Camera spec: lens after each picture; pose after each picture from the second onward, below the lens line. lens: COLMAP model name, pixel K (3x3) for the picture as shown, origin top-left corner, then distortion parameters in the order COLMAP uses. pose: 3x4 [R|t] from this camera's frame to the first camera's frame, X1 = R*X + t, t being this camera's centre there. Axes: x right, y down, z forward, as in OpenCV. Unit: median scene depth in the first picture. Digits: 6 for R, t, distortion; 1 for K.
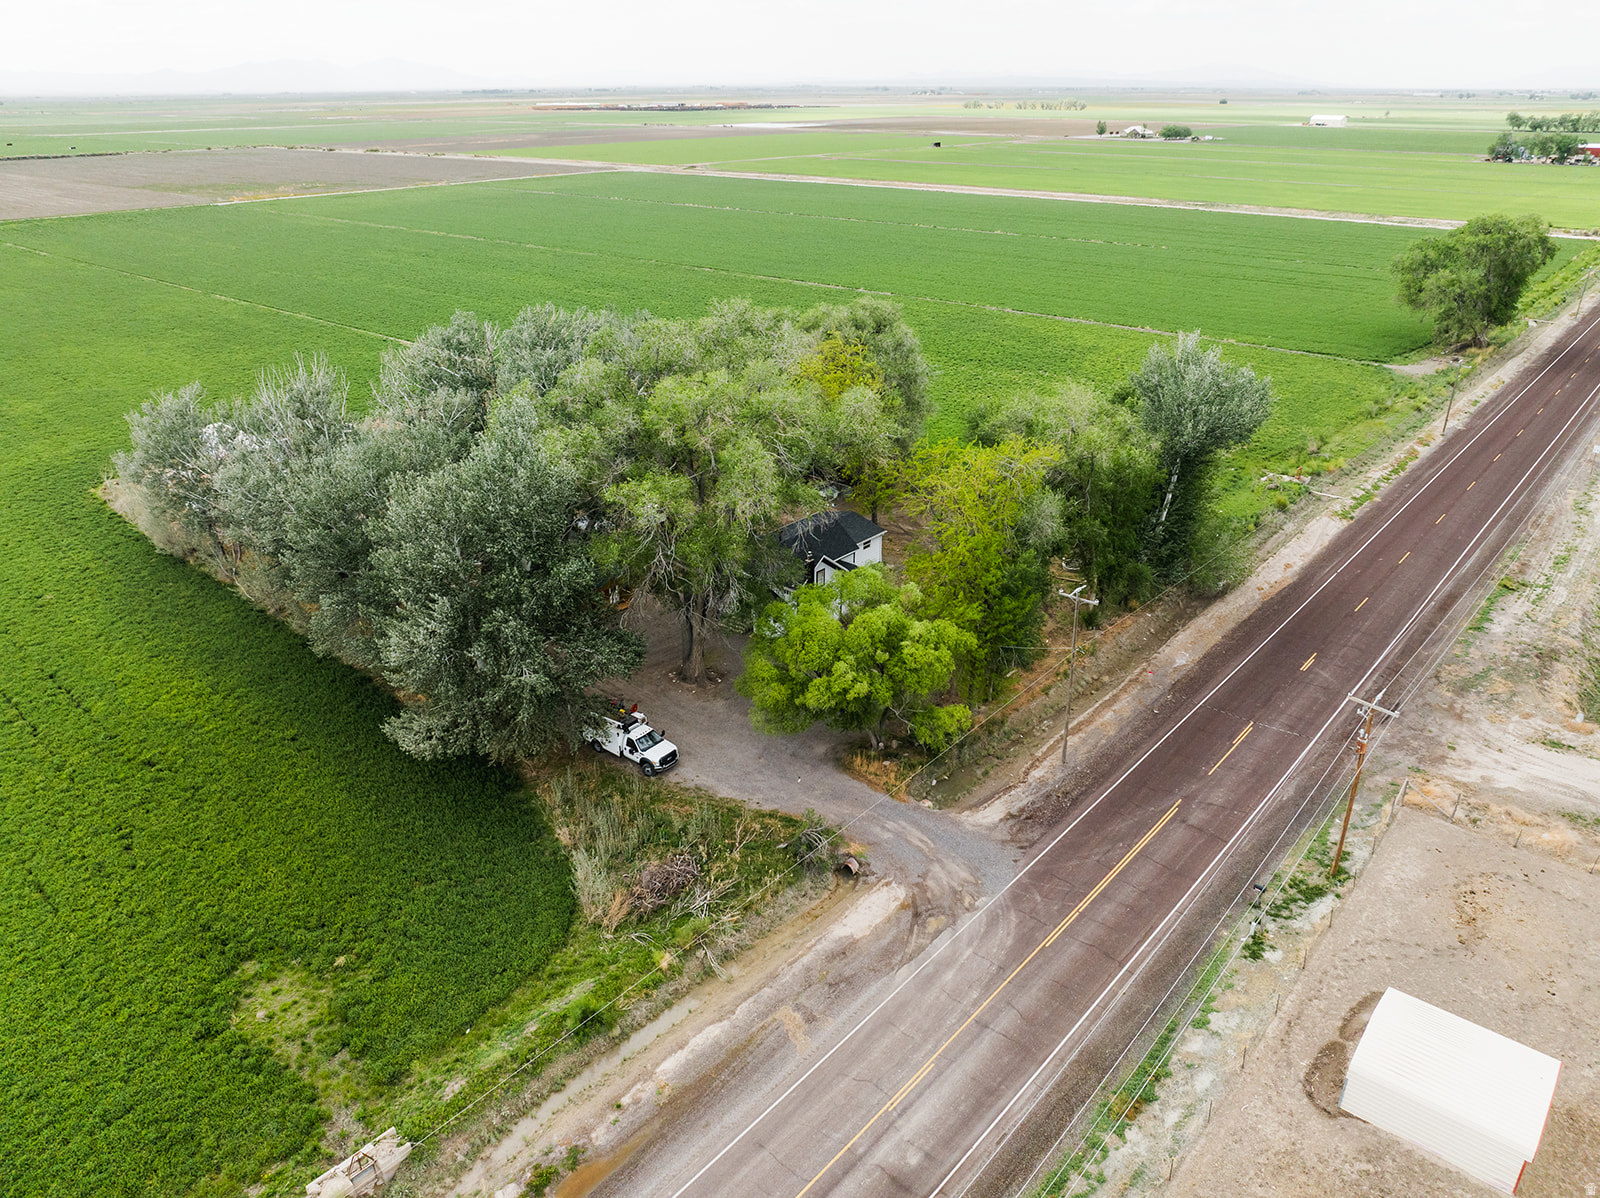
lens RADIAL K [[1131.0, 0, 806.0], [0, 1131.0, 600.8], [0, 0, 1]] dist [-0.052771, 0.024215]
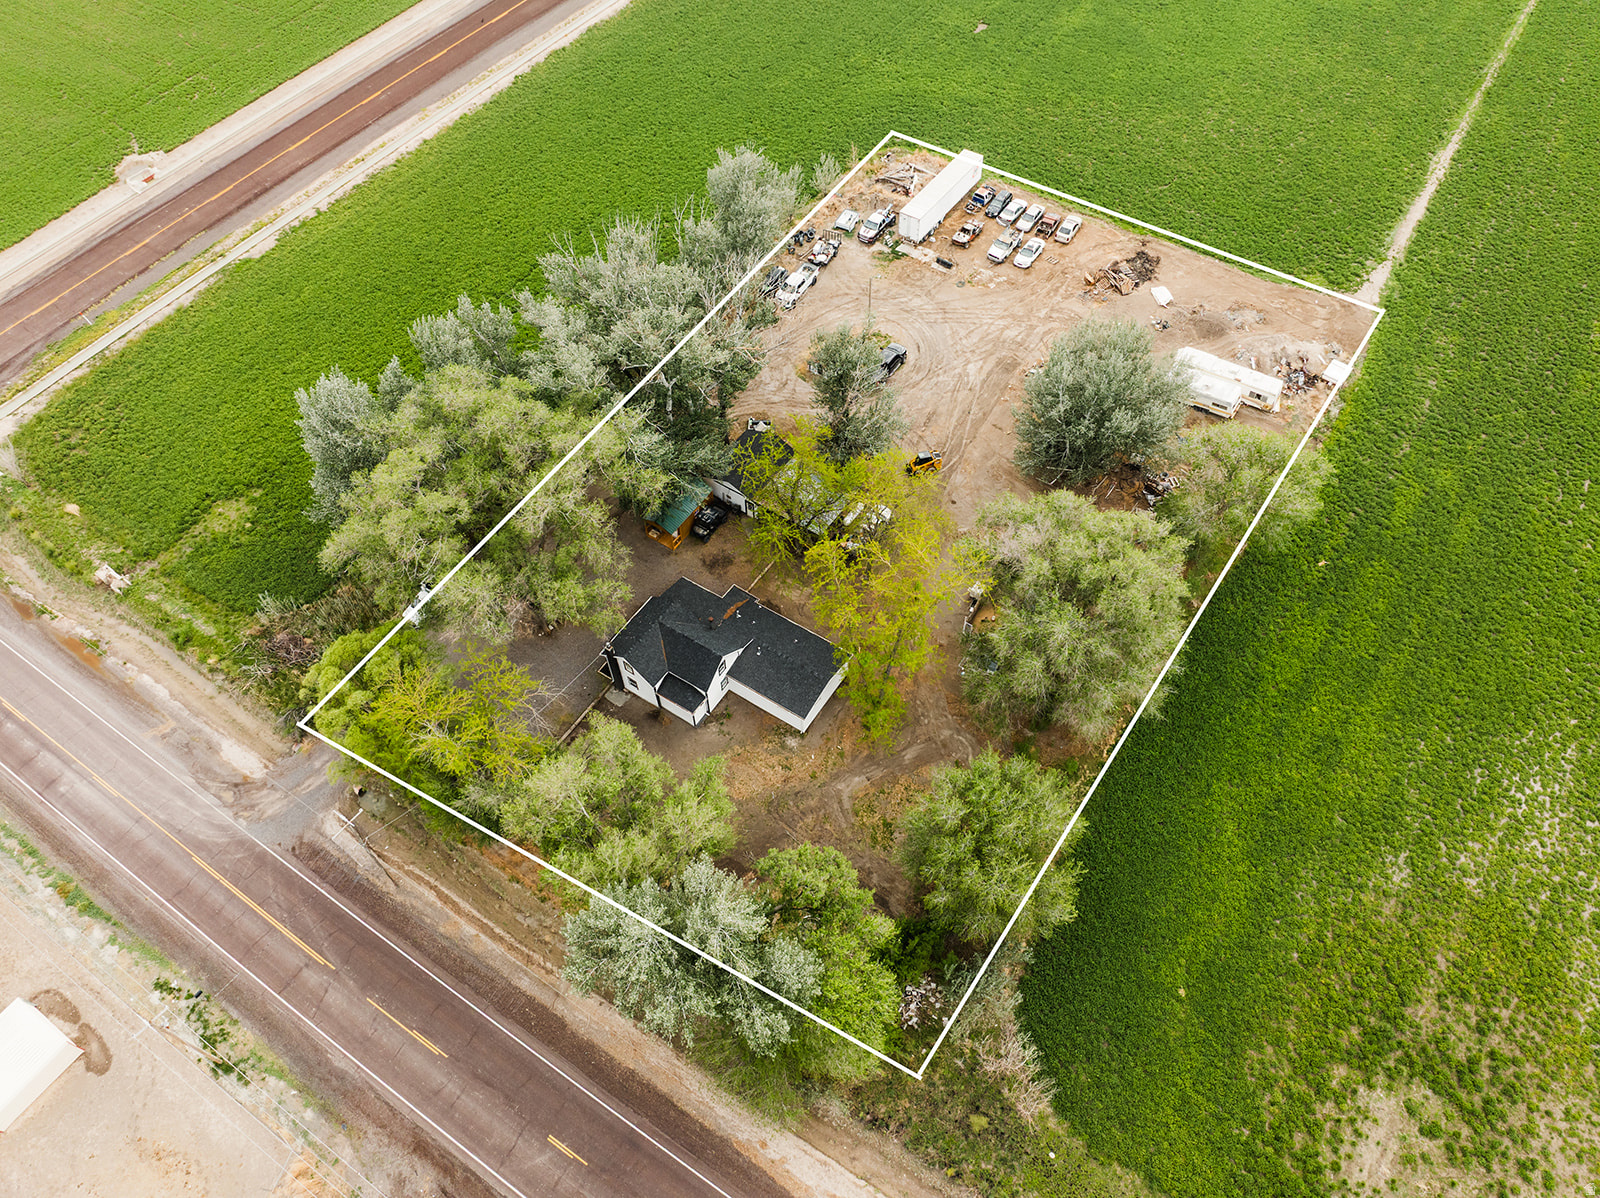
lens RADIAL K [[1131.0, 0, 807.6], [0, 1131.0, 600.5], [0, 0, 1]] dist [-0.052771, 0.024215]
pose [[0.126883, 0.808626, -0.574478, 0.909341], [-0.419012, 0.568643, 0.707866, -1.352226], [0.899072, 0.150897, 0.410975, 1.037675]]
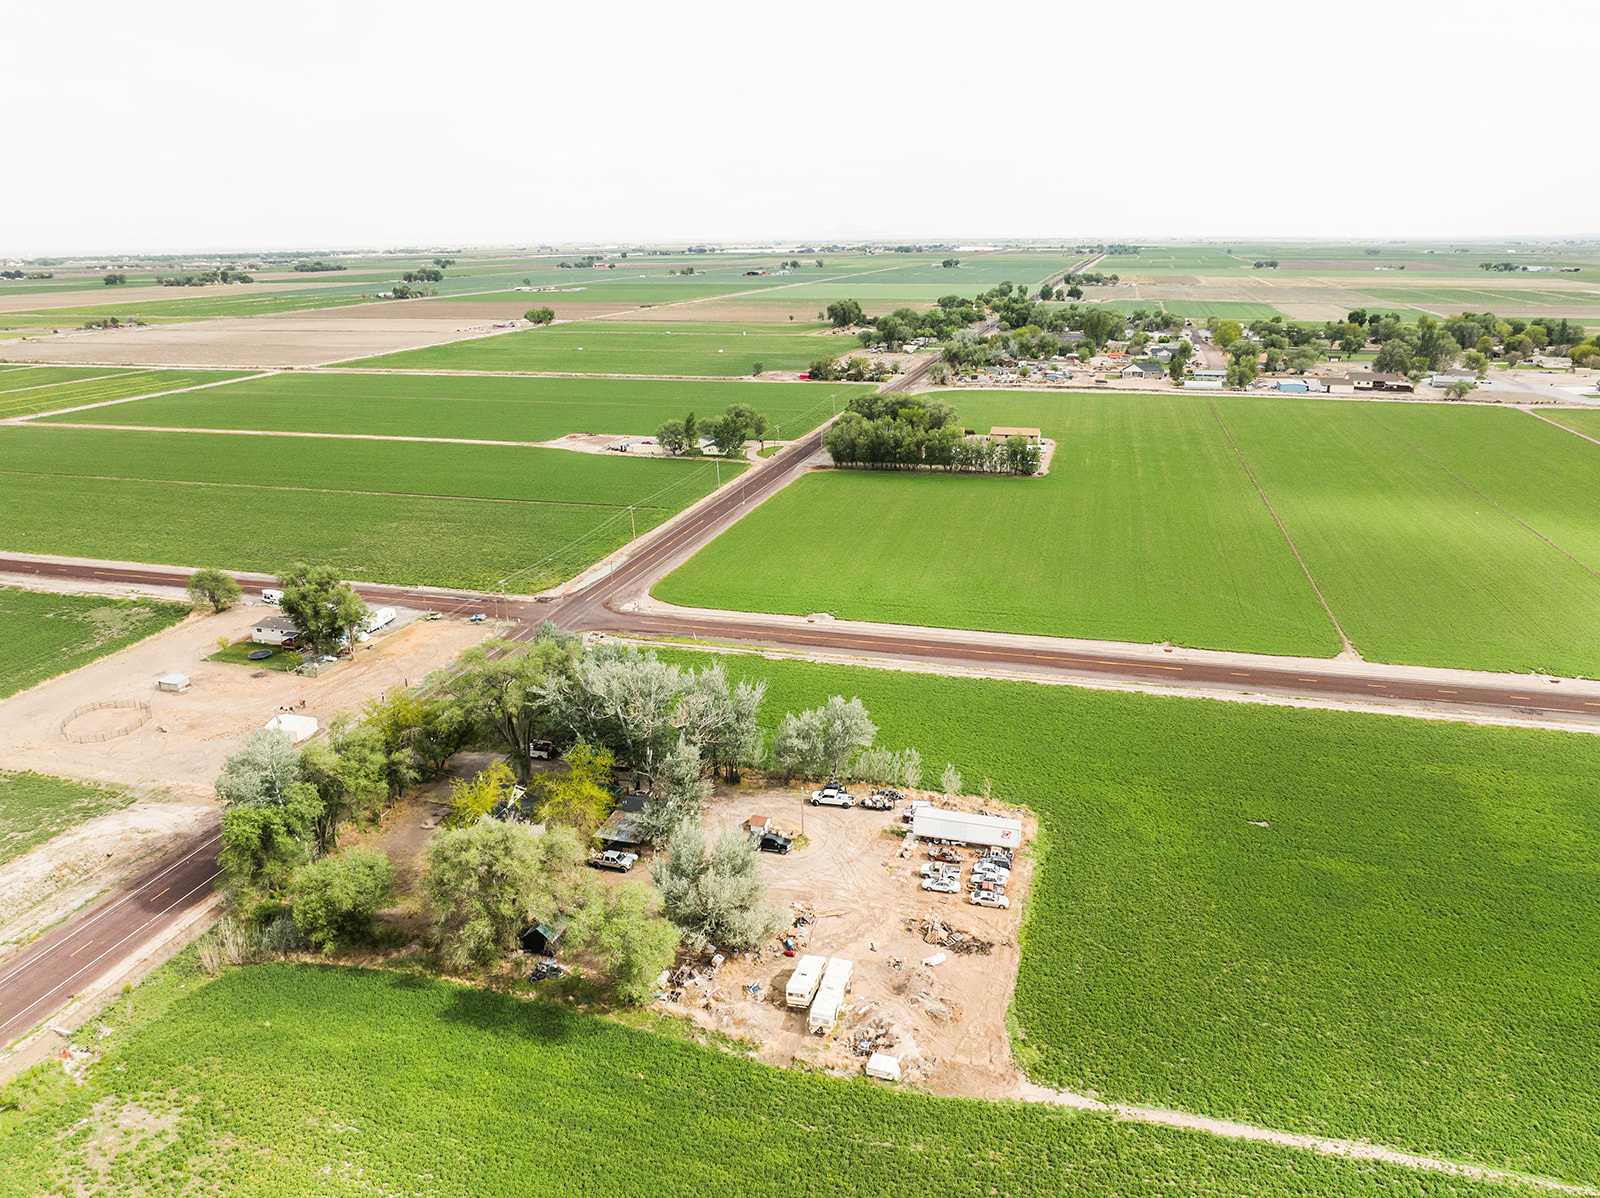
lens RADIAL K [[1131.0, 0, 803.9], [0, 1131.0, 593.6], [0, 0, 1]] dist [-0.052771, 0.024215]
pose [[-0.907687, 0.137624, -0.396439, 0.340777], [-0.169493, 0.743982, 0.646346, -2.504133], [0.383897, 0.653873, -0.651976, 3.428816]]
